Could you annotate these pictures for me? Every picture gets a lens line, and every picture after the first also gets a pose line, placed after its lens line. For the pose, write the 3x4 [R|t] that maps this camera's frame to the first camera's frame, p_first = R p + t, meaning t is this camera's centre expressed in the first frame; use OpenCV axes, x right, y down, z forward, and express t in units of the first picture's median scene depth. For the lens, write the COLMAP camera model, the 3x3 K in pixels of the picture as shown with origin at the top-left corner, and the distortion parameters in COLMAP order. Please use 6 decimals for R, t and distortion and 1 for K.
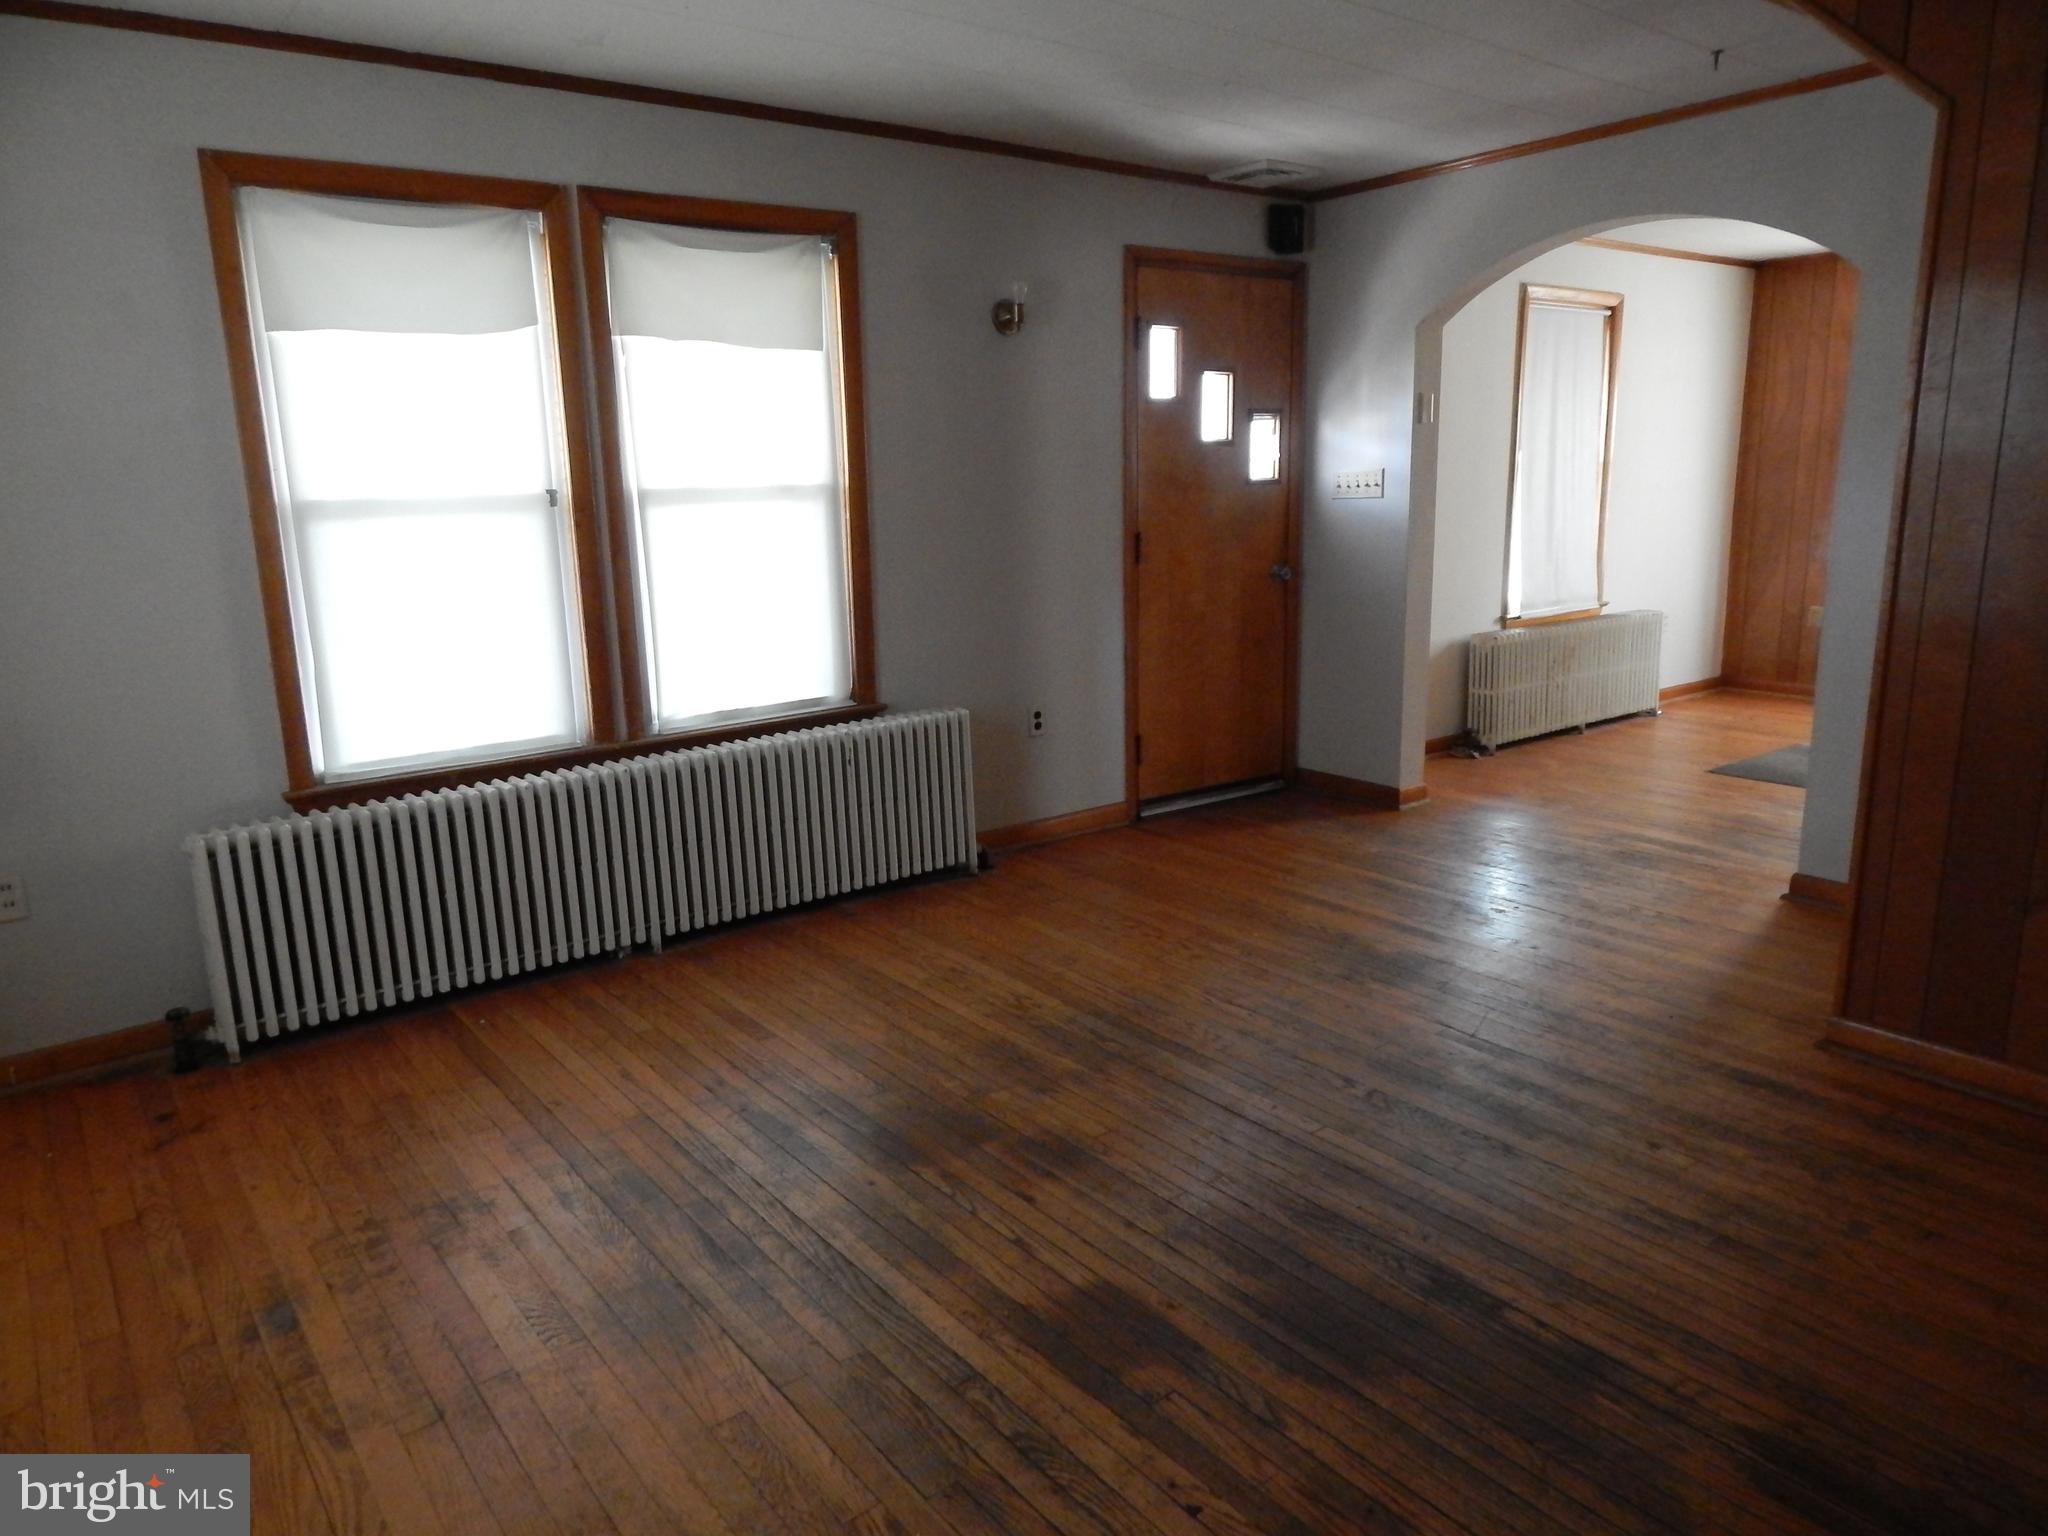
lens RADIAL K [[1354.9, 0, 1022.1], [0, 1354.9, 764.0], [0, 0, 1]] dist [0.001499, -0.006611]
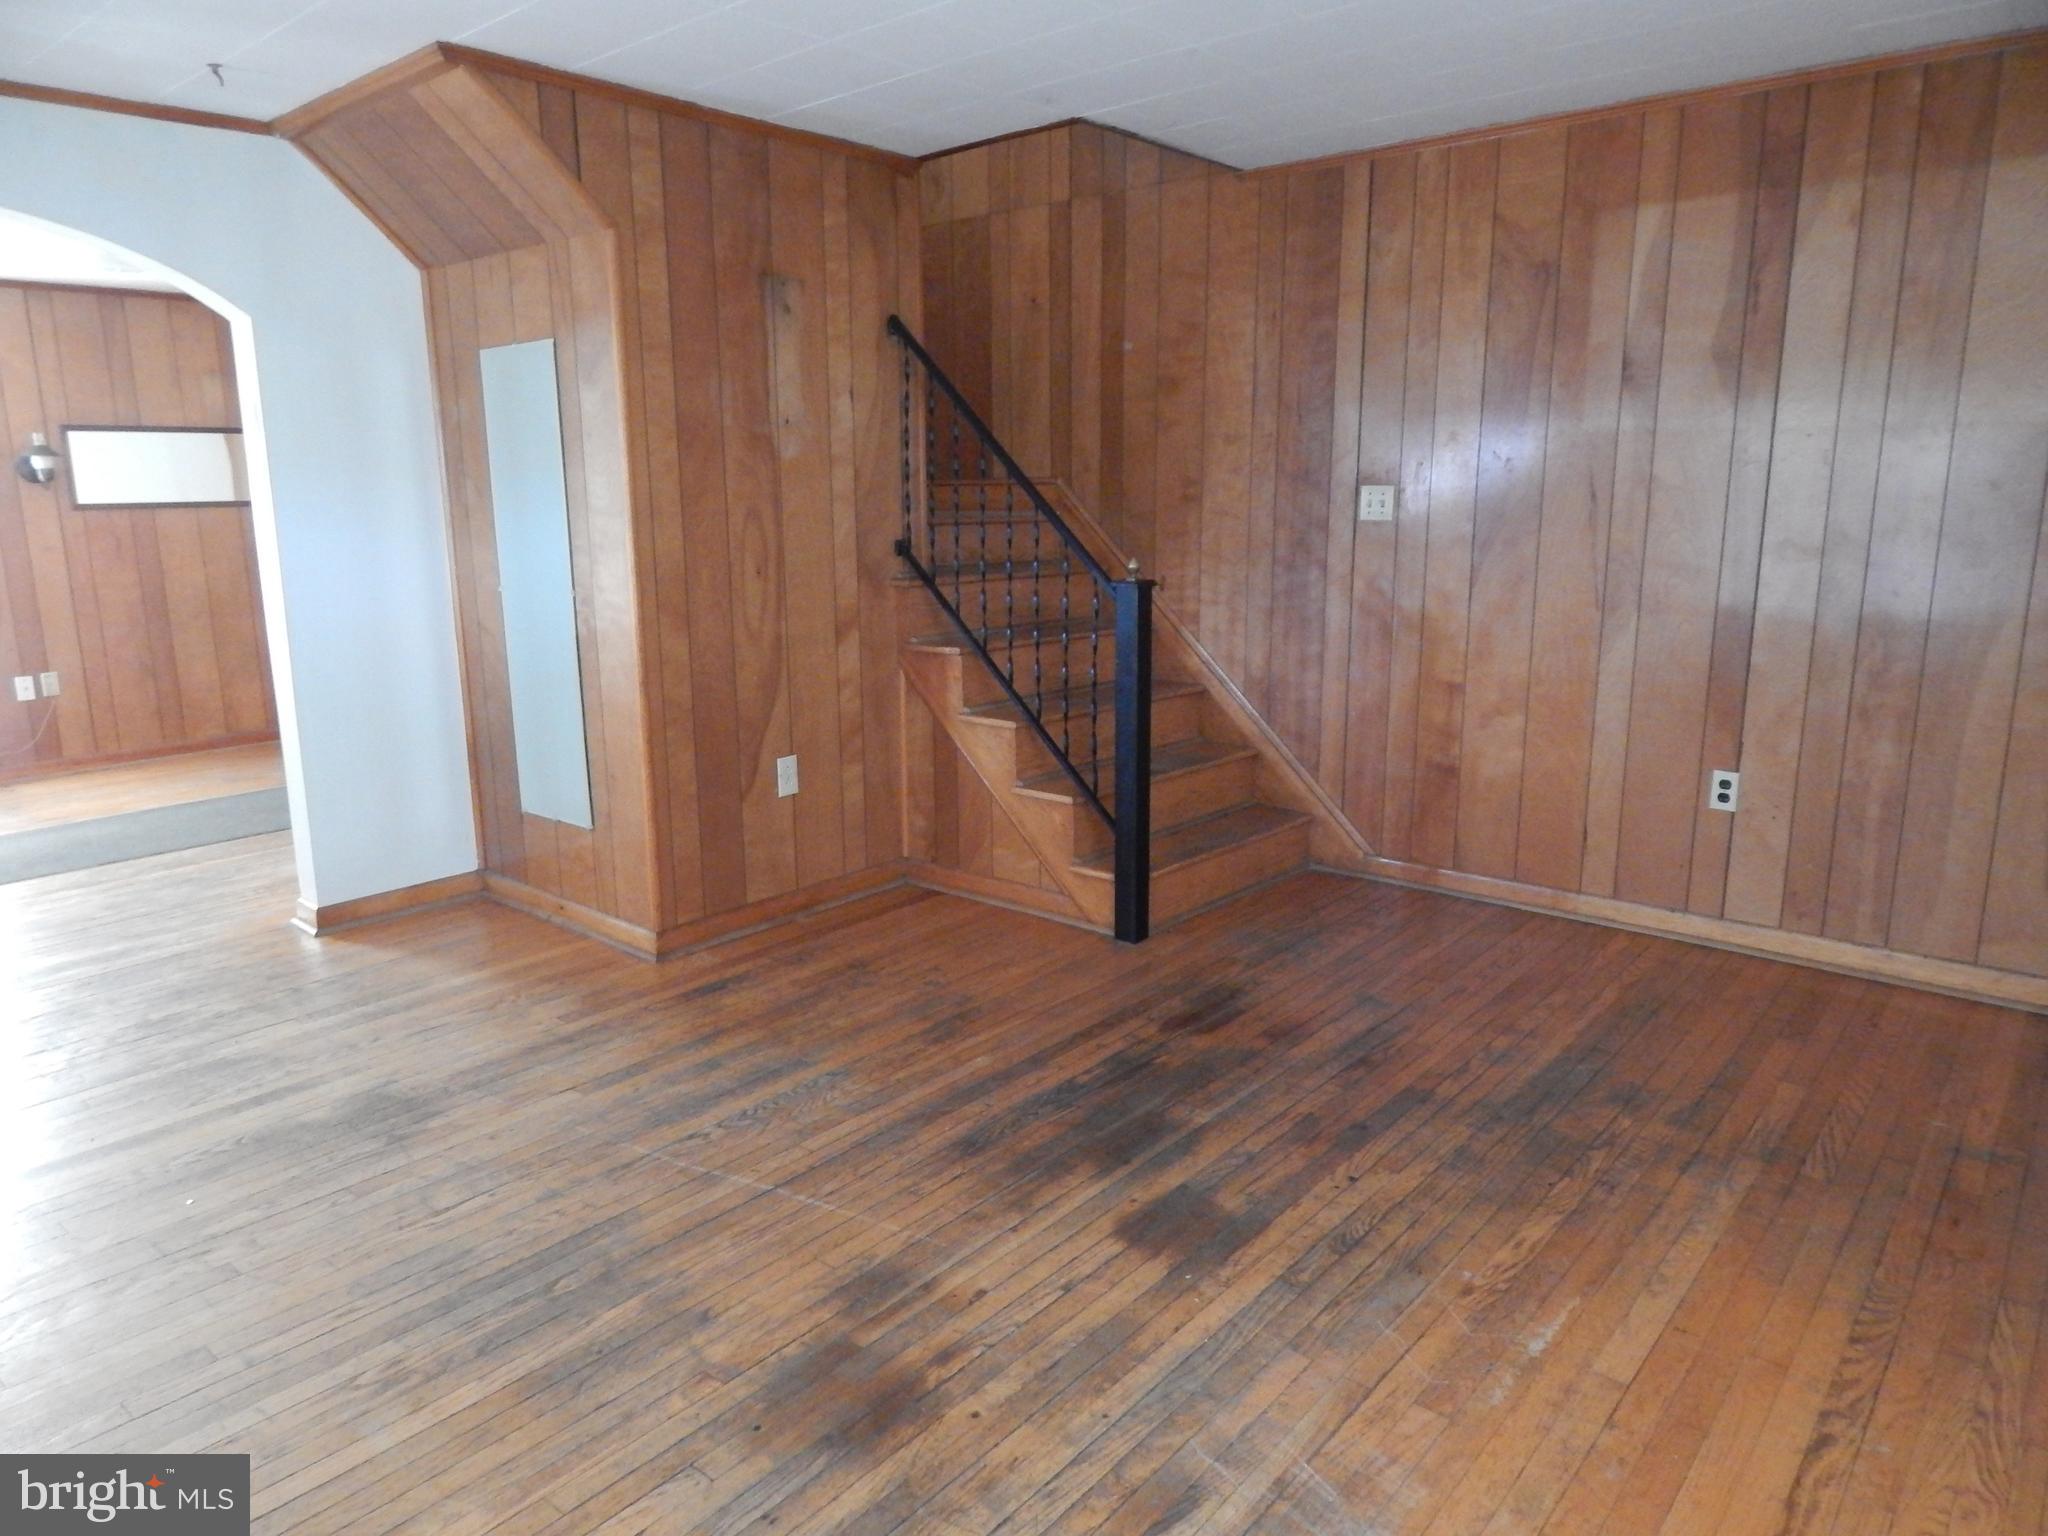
lens RADIAL K [[1354.9, 0, 1022.1], [0, 1354.9, 764.0], [0, 0, 1]] dist [0.001499, -0.006611]
pose [[-0.212328, -0.171680, 0.961999, -0.866946], [0.226690, 0.948937, 0.219383, -0.217831], [-0.950541, 0.264657, -0.162568, 1.108166]]
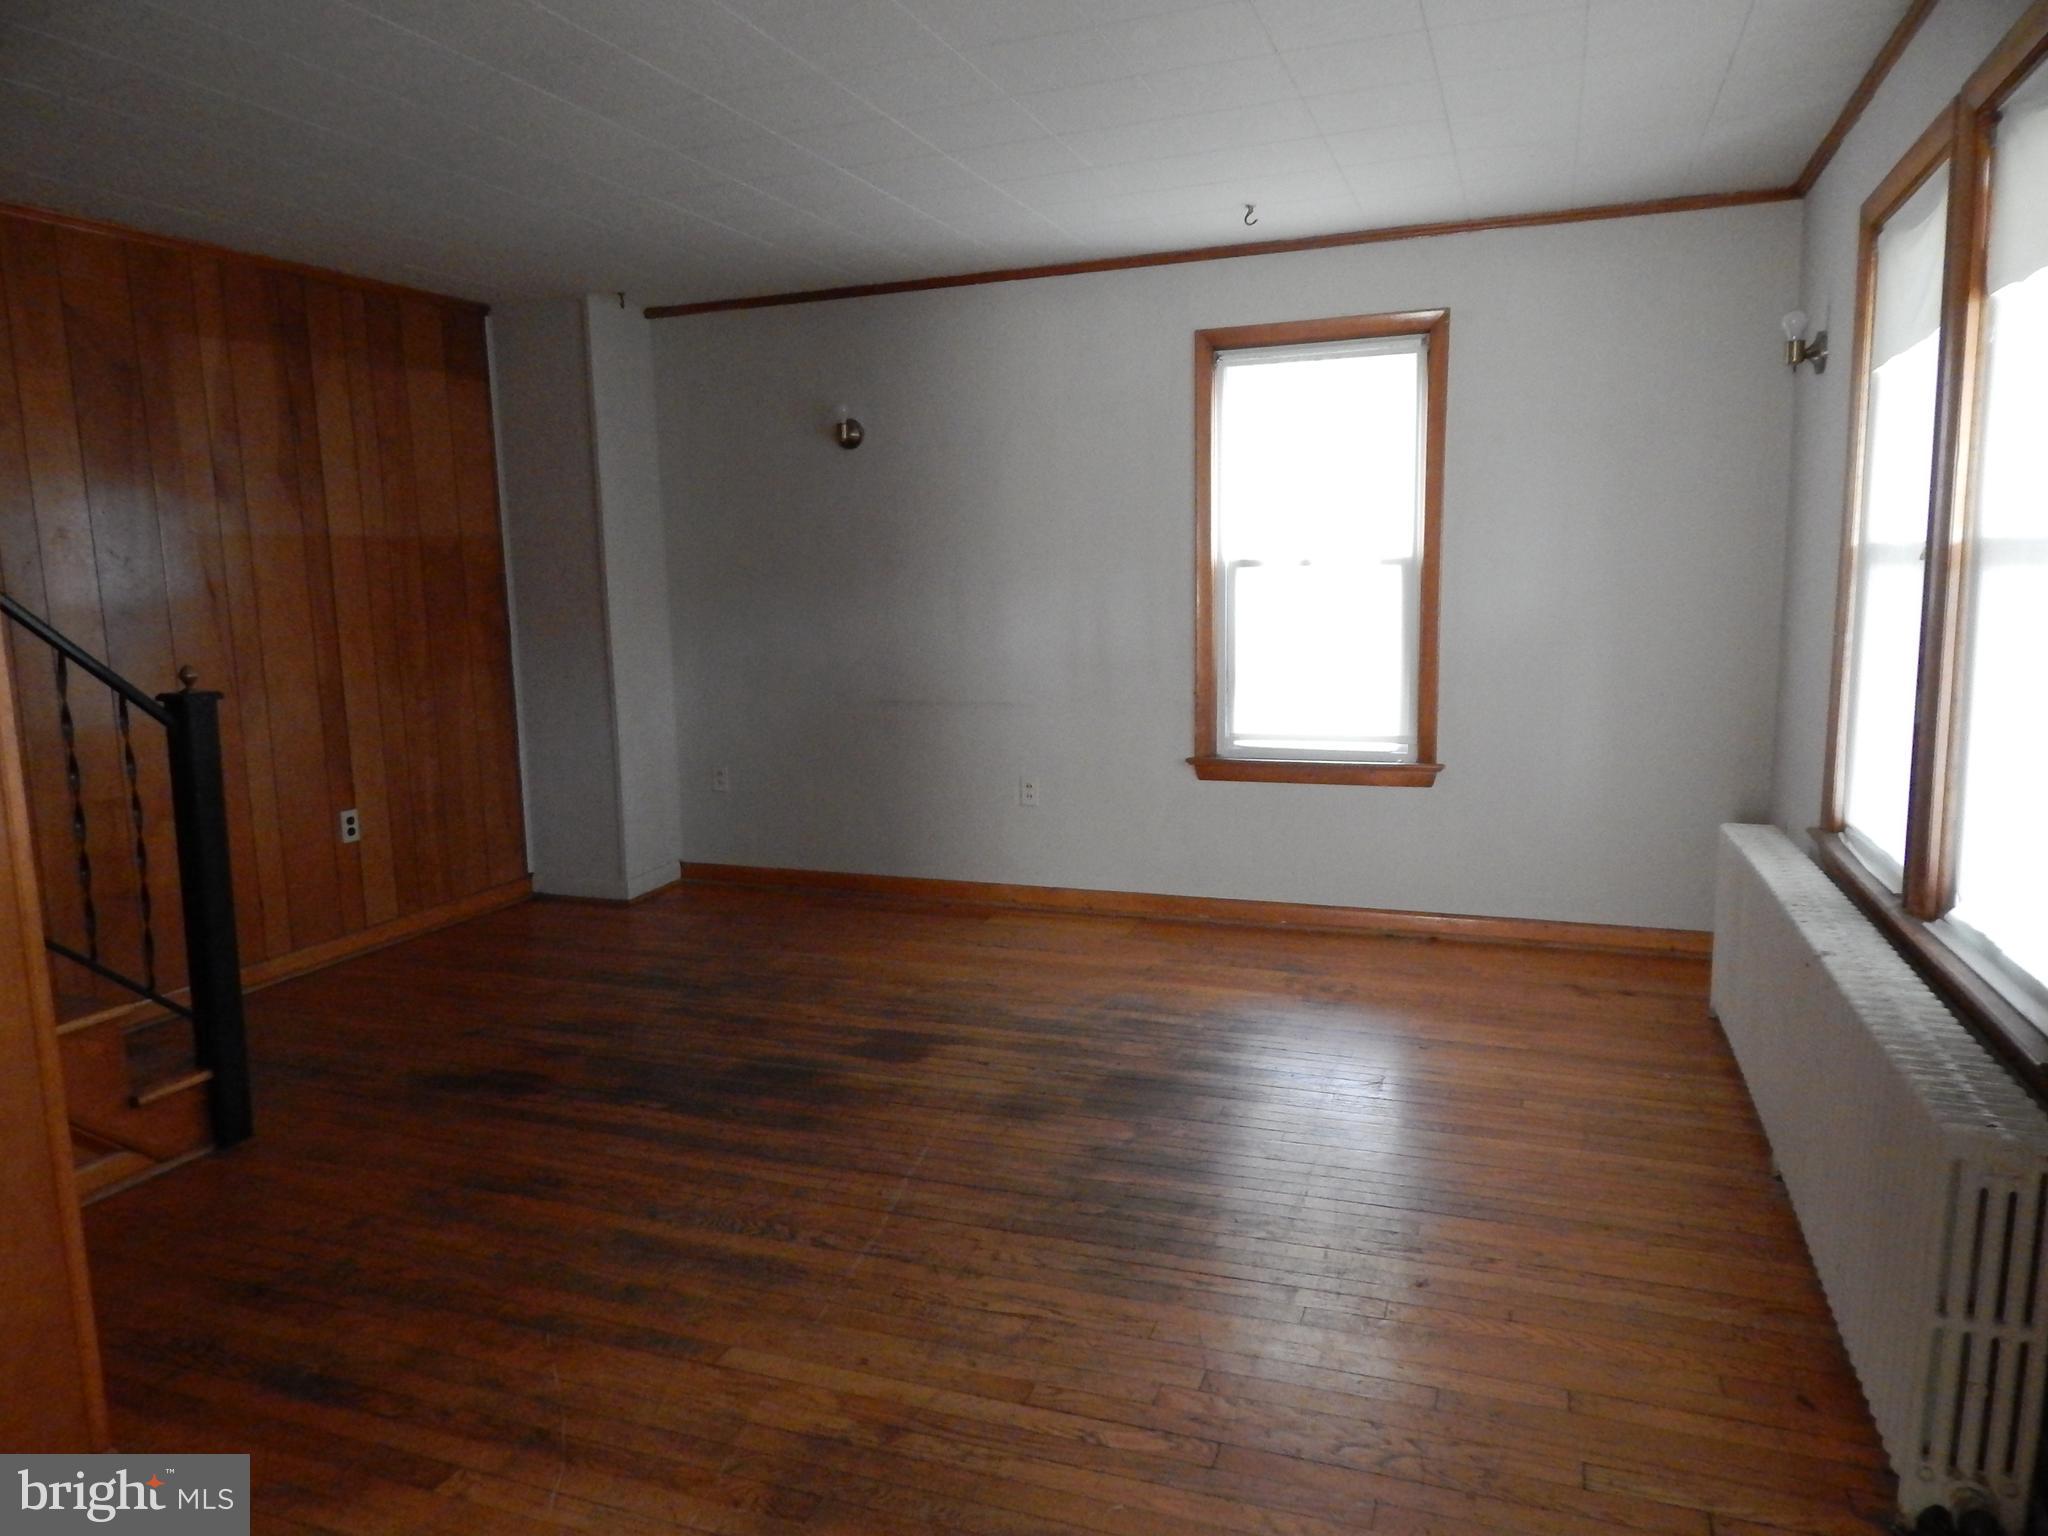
lens RADIAL K [[1354.9, 0, 1022.1], [0, 1354.9, 764.0], [0, 0, 1]] dist [0.001499, -0.006611]
pose [[-0.855279, 0.121869, -0.503632, 0.687371], [-0.066362, 0.938183, 0.339719, -0.476666], [0.513901, 0.323976, -0.794321, 2.140533]]
